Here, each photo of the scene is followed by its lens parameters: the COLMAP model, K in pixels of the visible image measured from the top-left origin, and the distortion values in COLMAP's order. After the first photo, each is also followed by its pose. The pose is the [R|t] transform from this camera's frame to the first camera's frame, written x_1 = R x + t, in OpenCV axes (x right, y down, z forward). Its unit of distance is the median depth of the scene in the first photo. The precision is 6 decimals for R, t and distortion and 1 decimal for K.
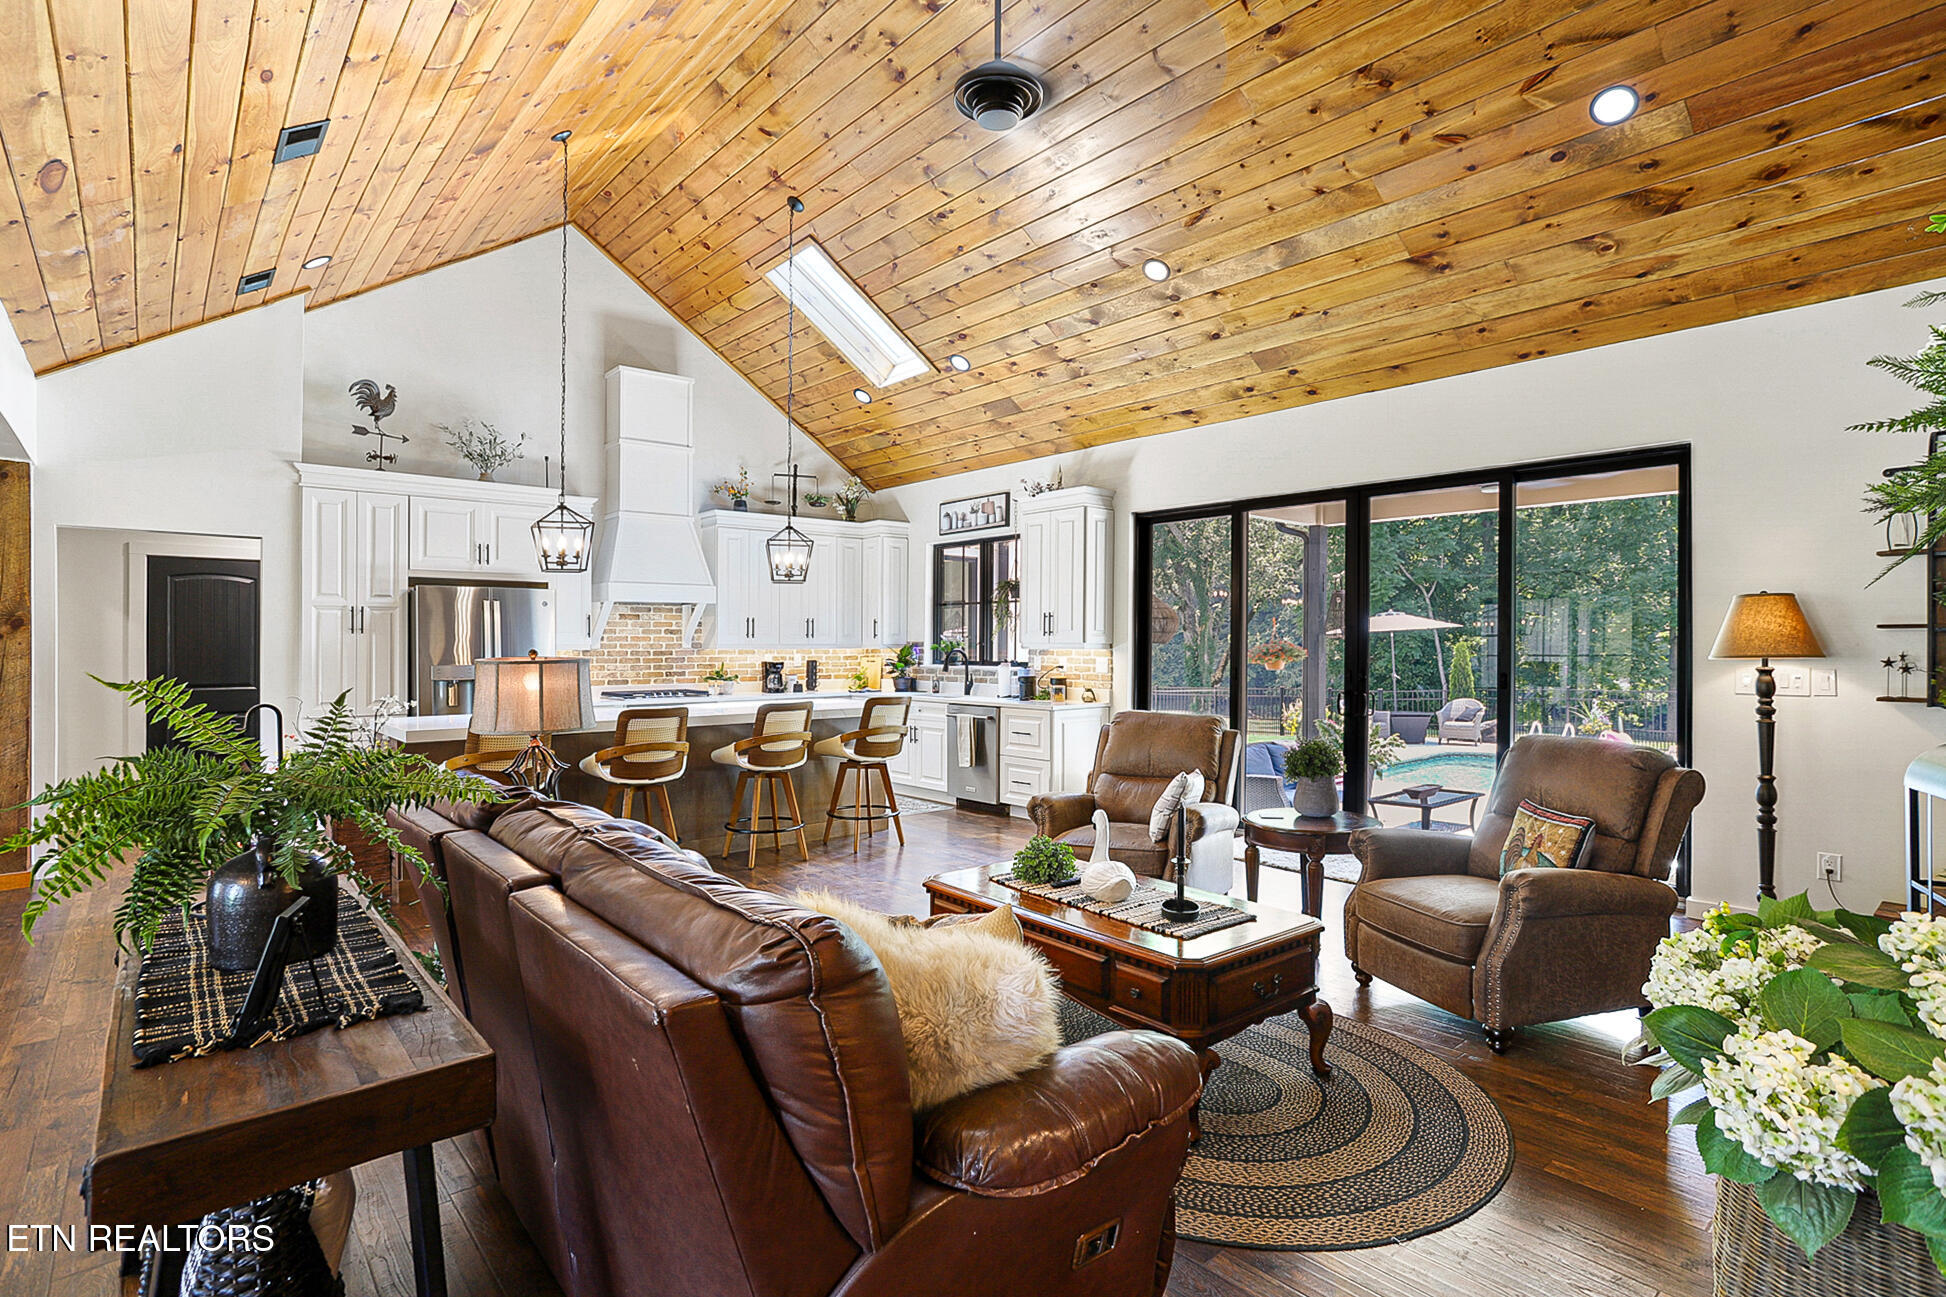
lens RADIAL K [[955.4, 0, 995.5], [0, 955.4, 639.4], [0, 0, 1]] dist [-0.050898, 0.027828]
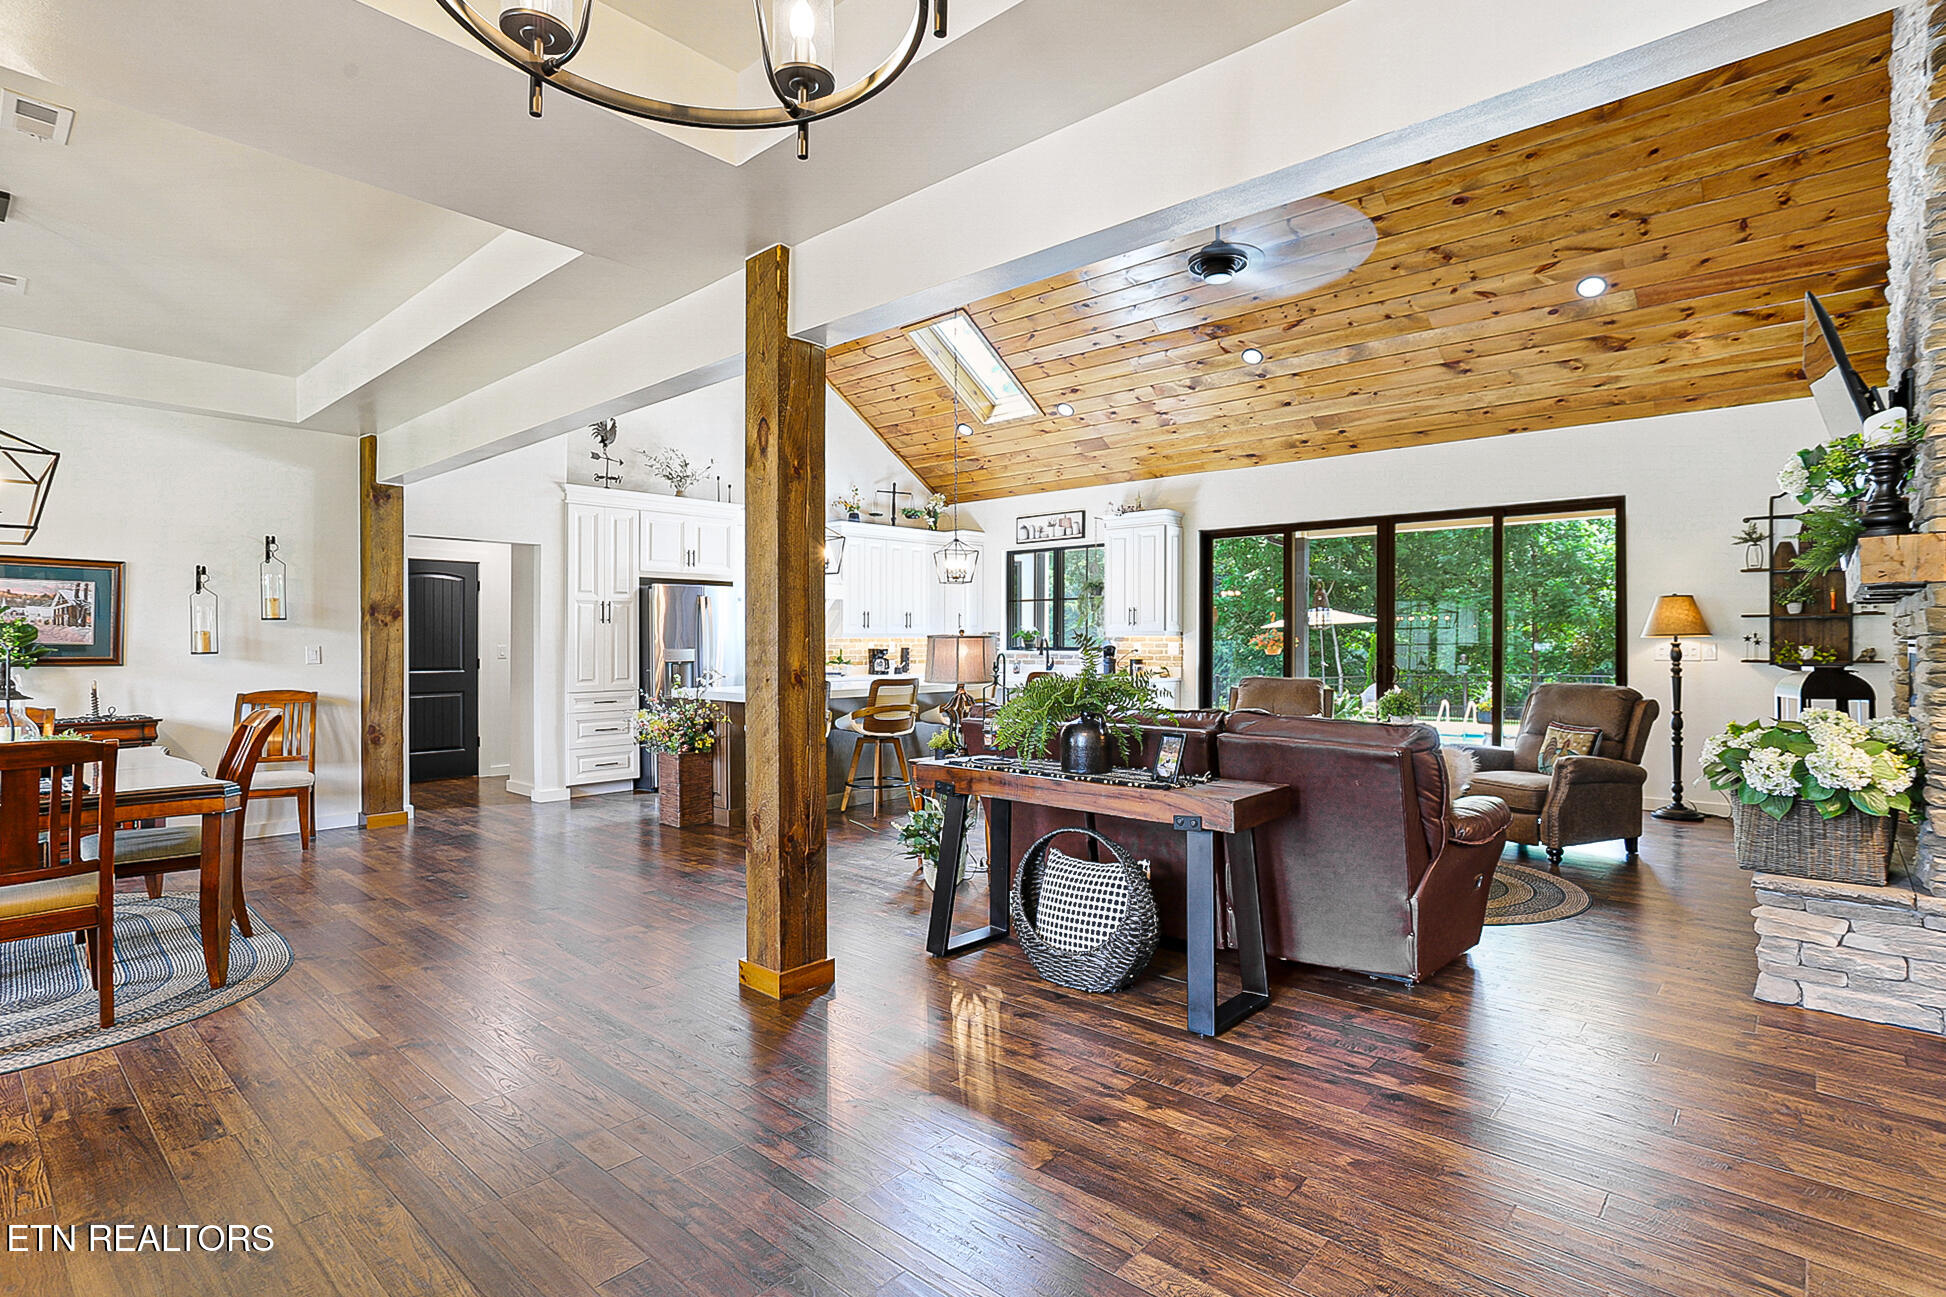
lens RADIAL K [[952.7, 0, 982.7], [0, 952.7, 633.7], [0, 0, 1]] dist [-0.064907, 0.035084]
pose [[0.993973, -0.001414, 0.109619, -0.400715], [0.001748, 0.999994, -0.002955, 0.014369], [-0.109614, 0.003129, 0.993969, -0.335769]]
